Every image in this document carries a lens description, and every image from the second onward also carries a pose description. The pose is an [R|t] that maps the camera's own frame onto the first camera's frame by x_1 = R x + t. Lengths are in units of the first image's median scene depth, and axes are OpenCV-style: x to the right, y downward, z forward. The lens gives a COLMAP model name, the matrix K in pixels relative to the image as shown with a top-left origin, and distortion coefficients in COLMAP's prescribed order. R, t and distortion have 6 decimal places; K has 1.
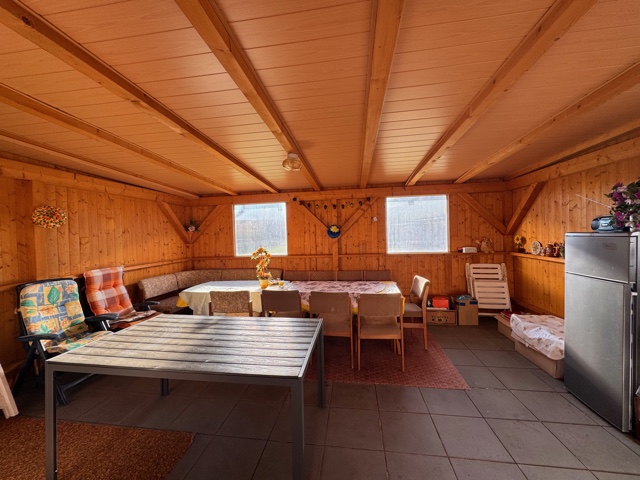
lens RADIAL K [[254.9, 0, 319.9], [0, 254.9, 241.3], [0, 0, 1]] dist [-0.003297, 0.000343]
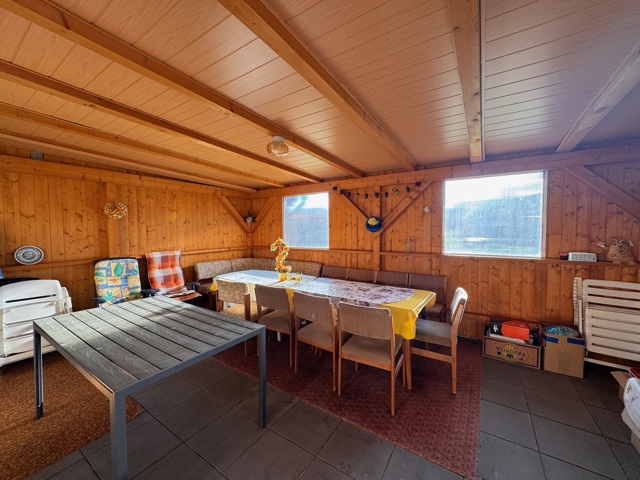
lens RADIAL K [[254.9, 0, 318.6], [0, 254.9, 241.4], [0, 0, 1]] dist [-0.003297, 0.000343]
pose [[0.903866, 0.043346, -0.425615, 0.274776], [-0.029541, 0.998803, 0.038986, -0.010037], [0.426795, -0.022665, 0.904064, 0.161205]]
